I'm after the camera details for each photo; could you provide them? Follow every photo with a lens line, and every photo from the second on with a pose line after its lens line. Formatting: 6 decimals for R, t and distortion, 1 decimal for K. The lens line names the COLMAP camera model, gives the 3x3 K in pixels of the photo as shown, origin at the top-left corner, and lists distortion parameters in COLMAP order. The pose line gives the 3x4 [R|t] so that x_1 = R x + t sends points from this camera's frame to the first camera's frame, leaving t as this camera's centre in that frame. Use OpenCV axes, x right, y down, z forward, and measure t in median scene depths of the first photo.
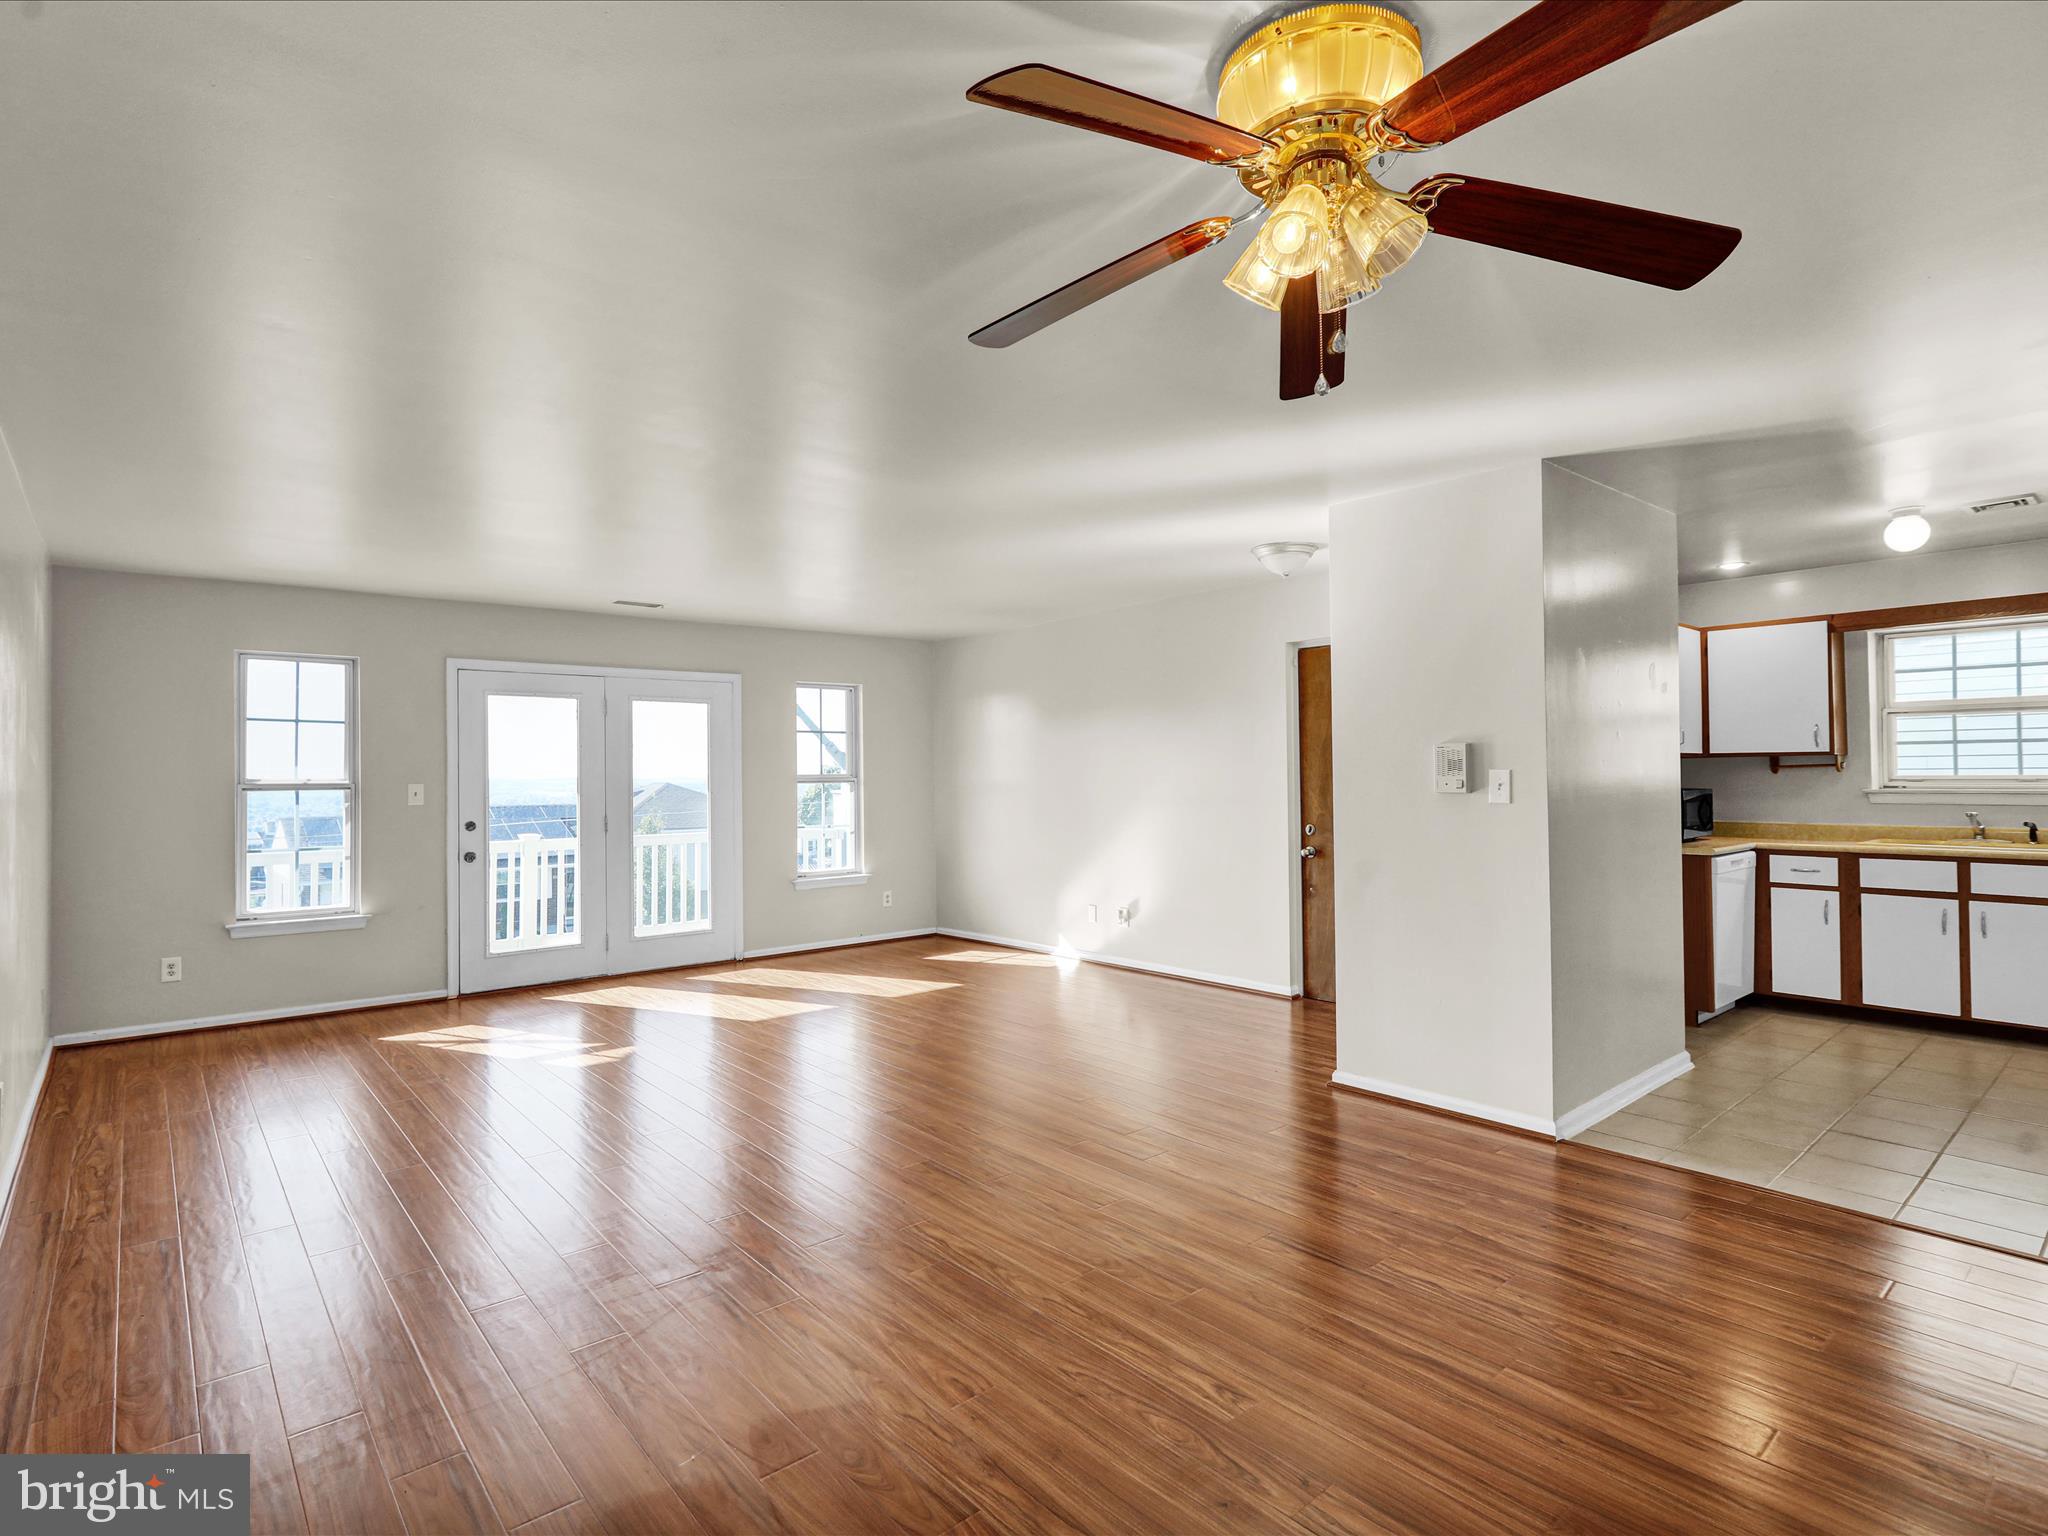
lens RADIAL K [[1025.8, 0, 1025.9], [0, 1025.8, 761.5], [0, 0, 1]] dist [0.003583, 0.000966]
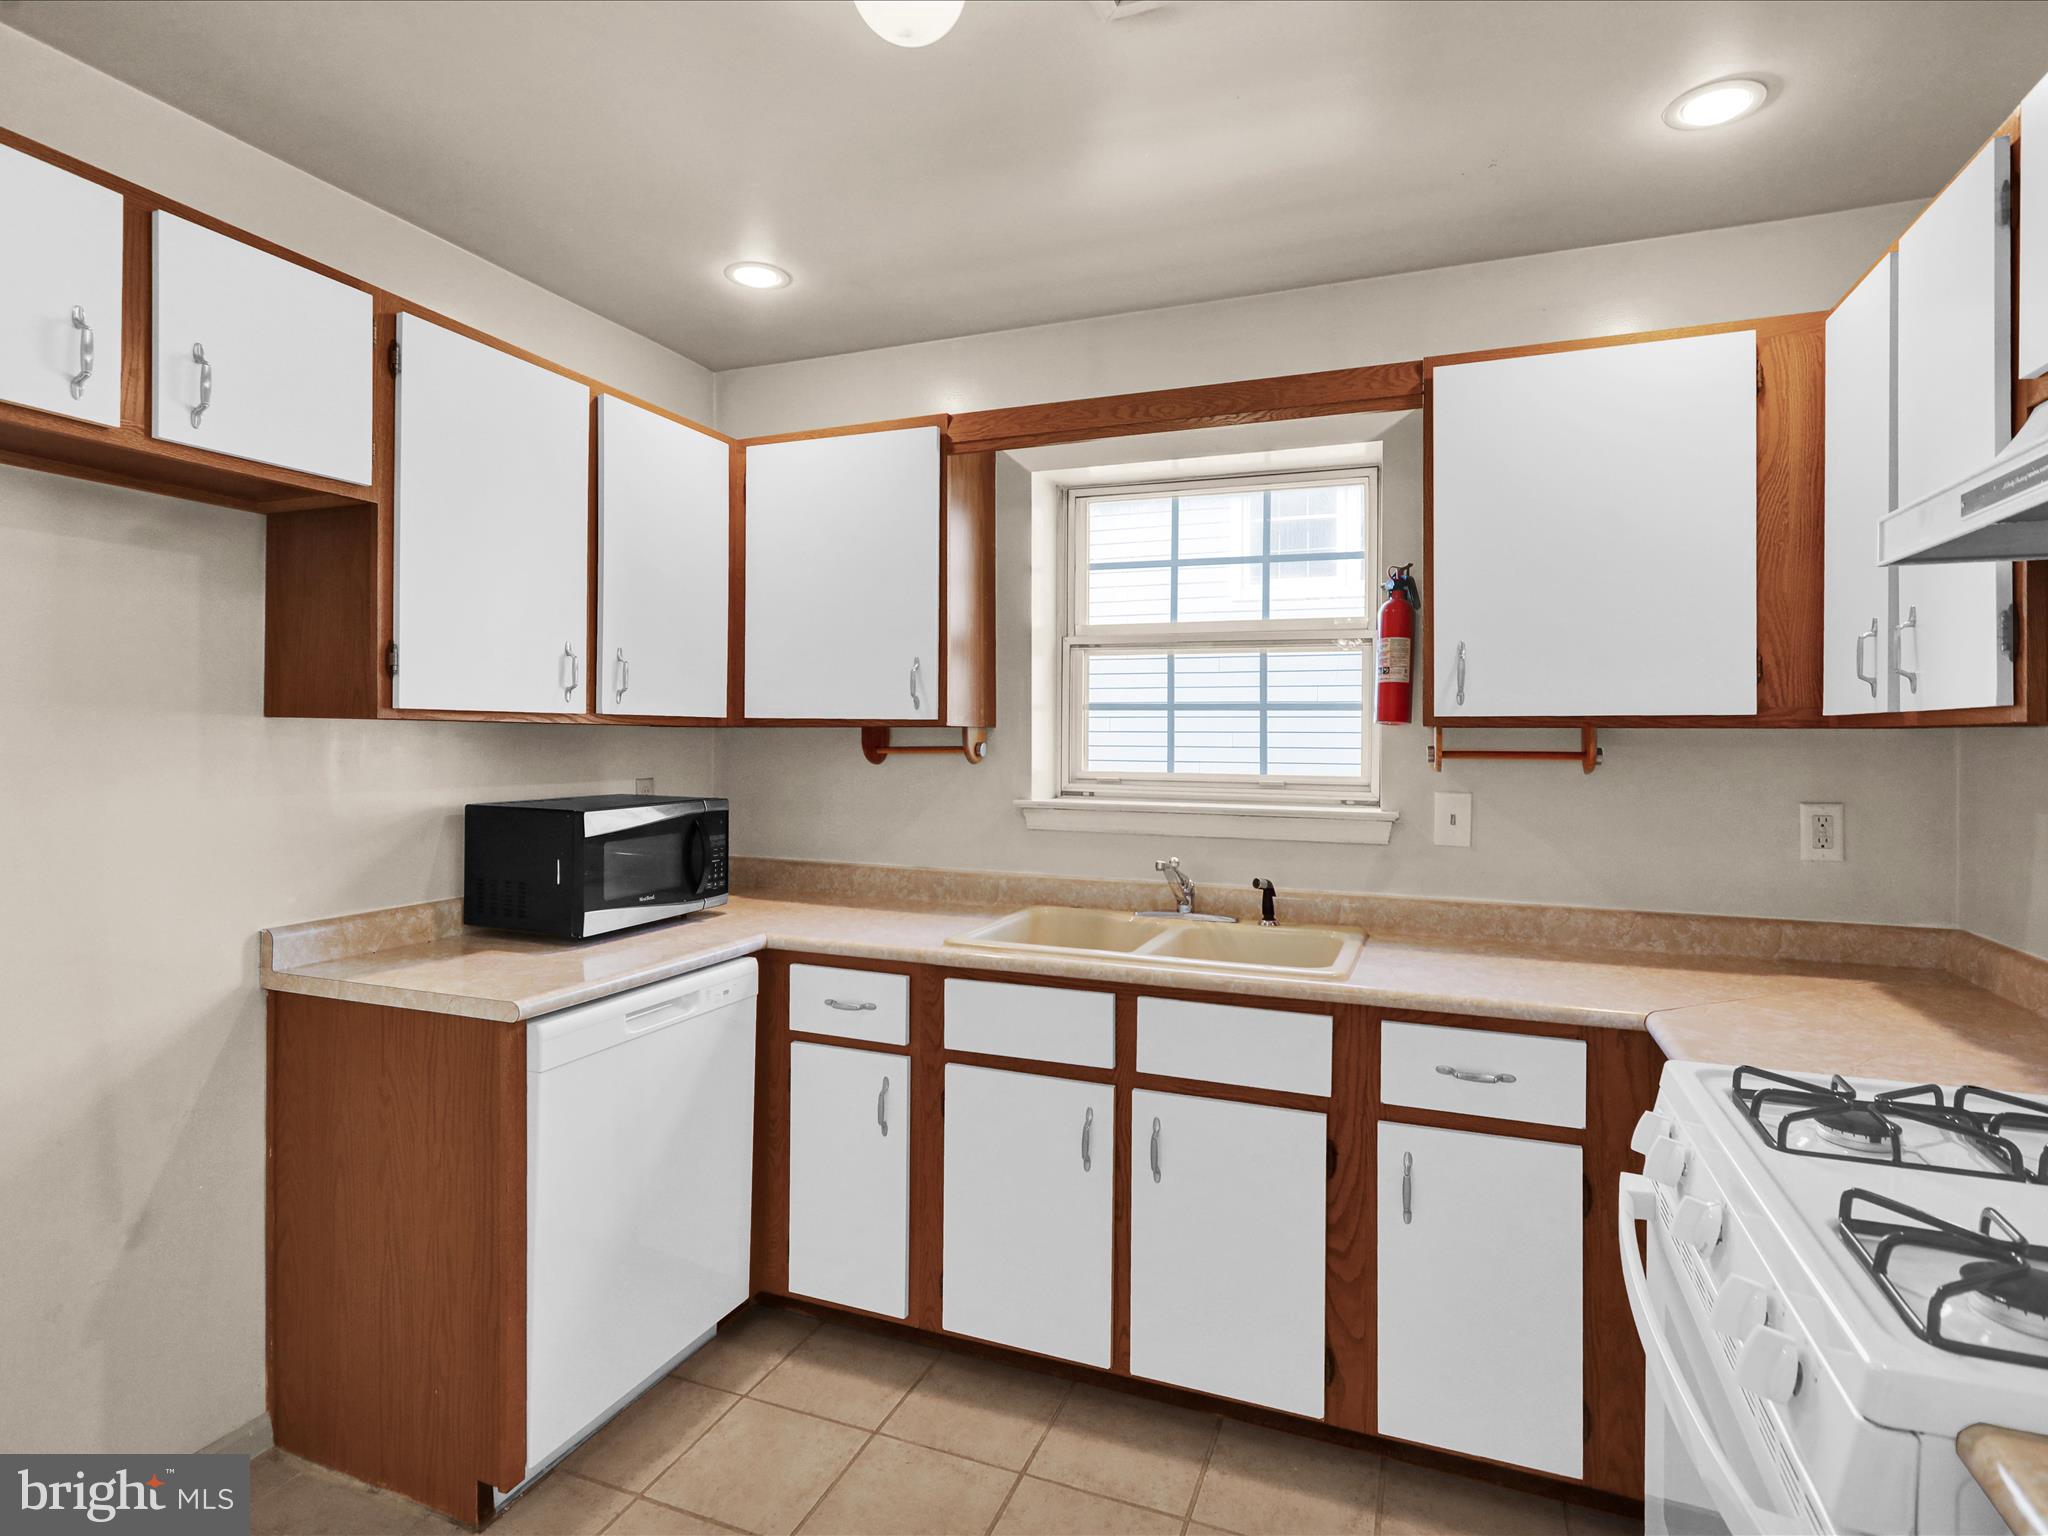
lens RADIAL K [[1073.7, 0, 1020.5], [0, 1073.7, 725.4], [0, 0, 1]] dist [-0.000494, -0.000191]
pose [[0.888738, 0.022965, 0.457839, 0.503134], [-0.024540, 0.999696, -0.002508, -0.005805], [-0.457757, -0.009007, 0.889032, 0.476304]]
